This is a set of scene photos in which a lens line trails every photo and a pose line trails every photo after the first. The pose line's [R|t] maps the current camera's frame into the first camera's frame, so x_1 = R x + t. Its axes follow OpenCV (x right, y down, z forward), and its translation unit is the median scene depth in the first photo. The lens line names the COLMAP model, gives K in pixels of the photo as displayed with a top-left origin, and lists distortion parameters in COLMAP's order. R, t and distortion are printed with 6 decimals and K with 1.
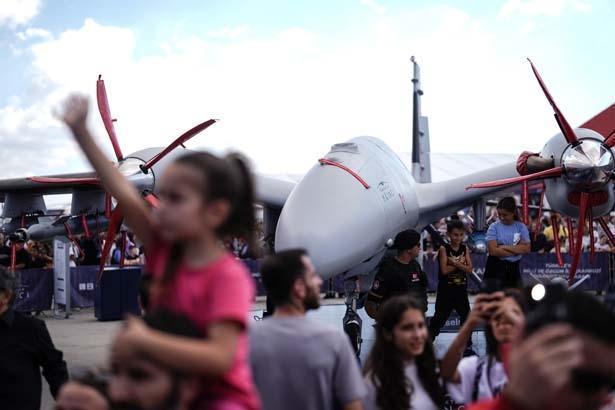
lens RADIAL K [[789.4, 0, 307.5], [0, 789.4, 205.0], [0, 0, 1]] dist [0.009074, 0.016751]
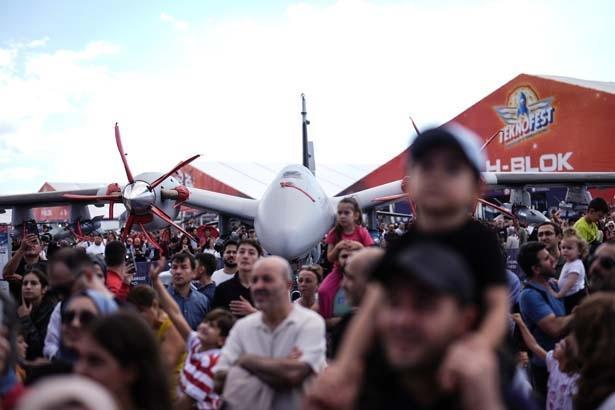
lens RADIAL K [[789.4, 0, 307.5], [0, 789.4, 205.0], [0, 0, 1]] dist [0.009074, 0.016751]
pose [[0.981972, -0.008286, 0.188846, -0.194383], [0.010661, 0.999876, -0.011564, 0.003526], [-0.188726, 0.013369, 0.981939, -0.456276]]
